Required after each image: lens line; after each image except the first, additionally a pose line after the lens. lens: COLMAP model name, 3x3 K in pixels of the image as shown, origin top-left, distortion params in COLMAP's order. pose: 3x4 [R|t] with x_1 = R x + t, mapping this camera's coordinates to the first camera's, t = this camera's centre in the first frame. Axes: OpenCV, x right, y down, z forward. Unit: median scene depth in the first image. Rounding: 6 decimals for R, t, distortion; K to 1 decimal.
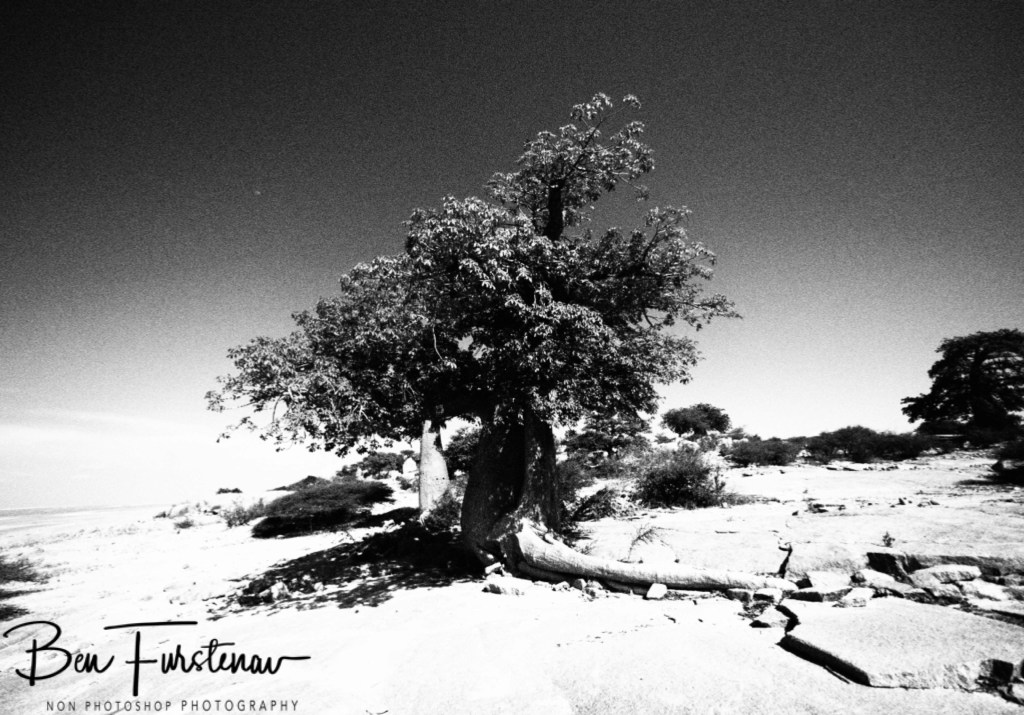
lens RADIAL K [[1592.9, 0, 511.7], [0, 1592.9, 353.8], [0, 0, 1]] dist [-0.001502, 0.000000]
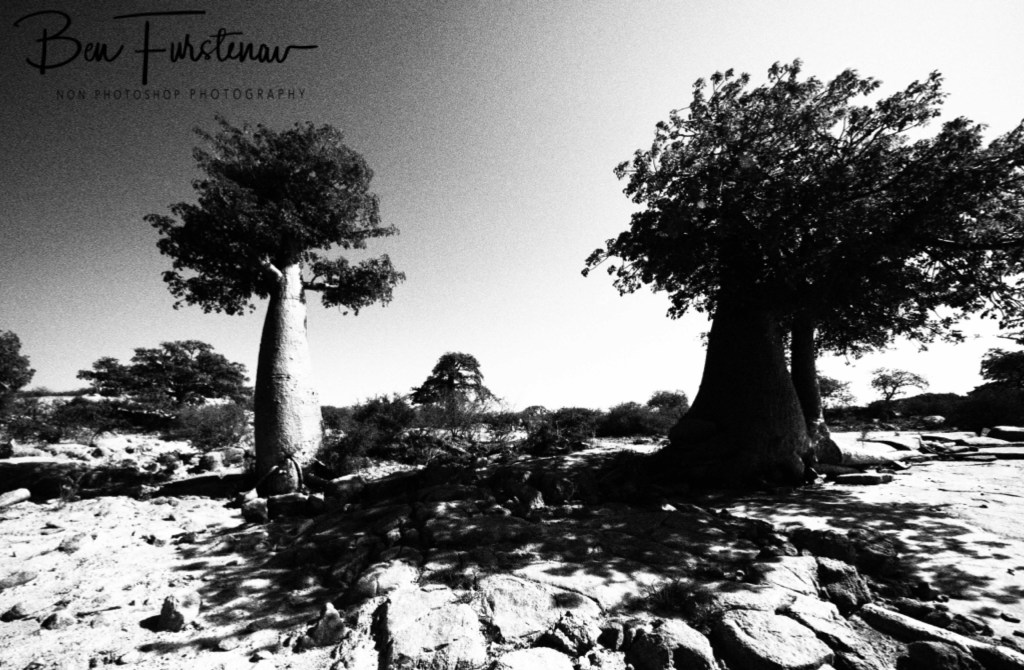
lens RADIAL K [[1598.4, 0, 512.2], [0, 1598.4, 338.1], [0, 0, 1]] dist [0.002196, 0.000000]
pose [[0.999972, 0.000920, -0.007438, 0.222307], [-0.000995, 0.999948, -0.010144, 0.000004], [0.007429, 0.010152, 0.999921, -0.000109]]
